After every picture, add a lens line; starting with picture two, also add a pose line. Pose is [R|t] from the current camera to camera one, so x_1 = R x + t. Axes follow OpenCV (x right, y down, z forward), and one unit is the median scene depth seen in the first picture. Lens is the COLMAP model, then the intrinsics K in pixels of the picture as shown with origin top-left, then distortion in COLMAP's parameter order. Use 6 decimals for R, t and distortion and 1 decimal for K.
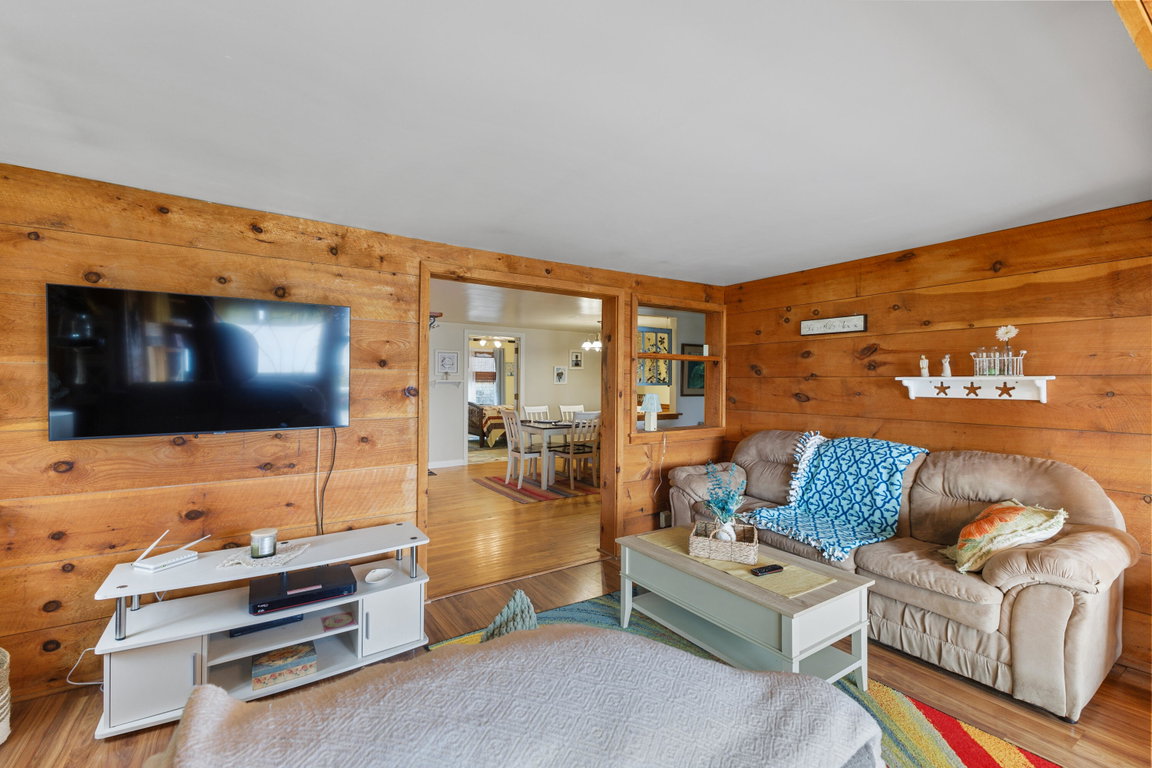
lens RADIAL K [[496.8, 0, 572.6], [0, 496.8, 380.7], [0, 0, 1]] dist [0.002999, 0.000121]
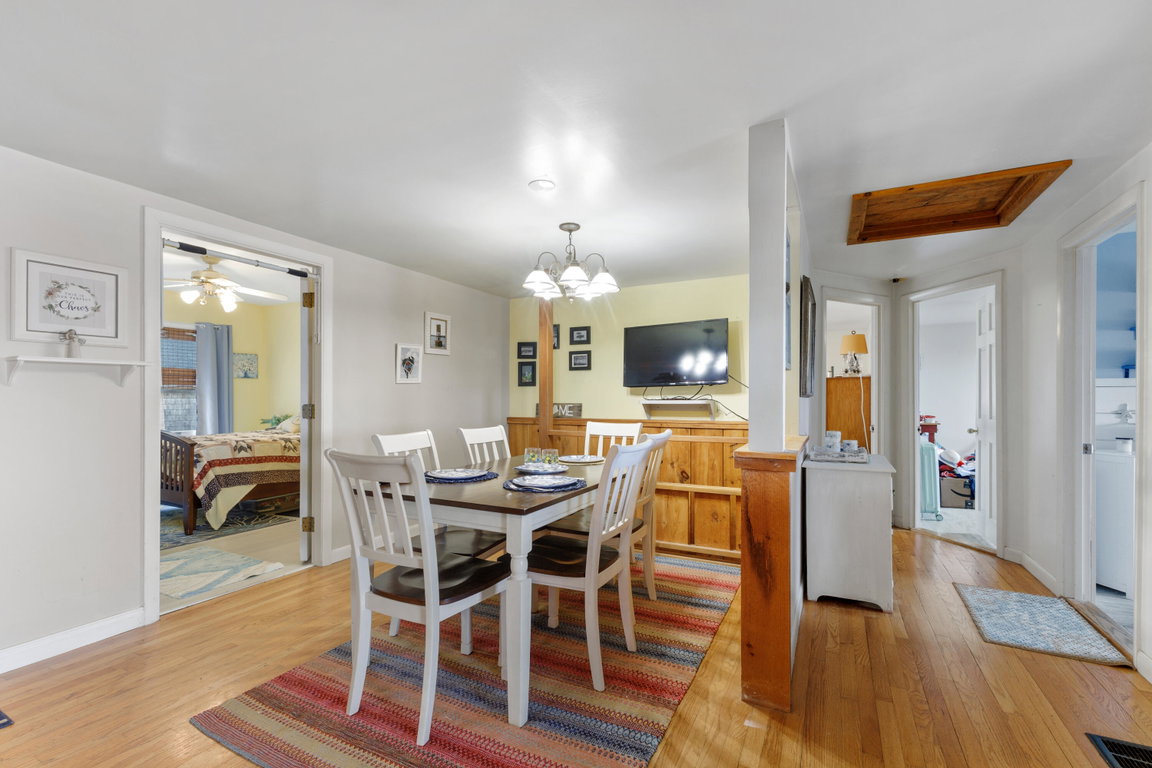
lens RADIAL K [[503.3, 0, 582.0], [0, 503.3, 390.4], [0, 0, 1]] dist [0.000336, -0.000395]
pose [[0.867461, -0.004492, 0.497484, -0.119248], [0.011686, 0.999867, -0.011348, 0.021065], [-0.497367, 0.015658, 0.867399, 0.507520]]
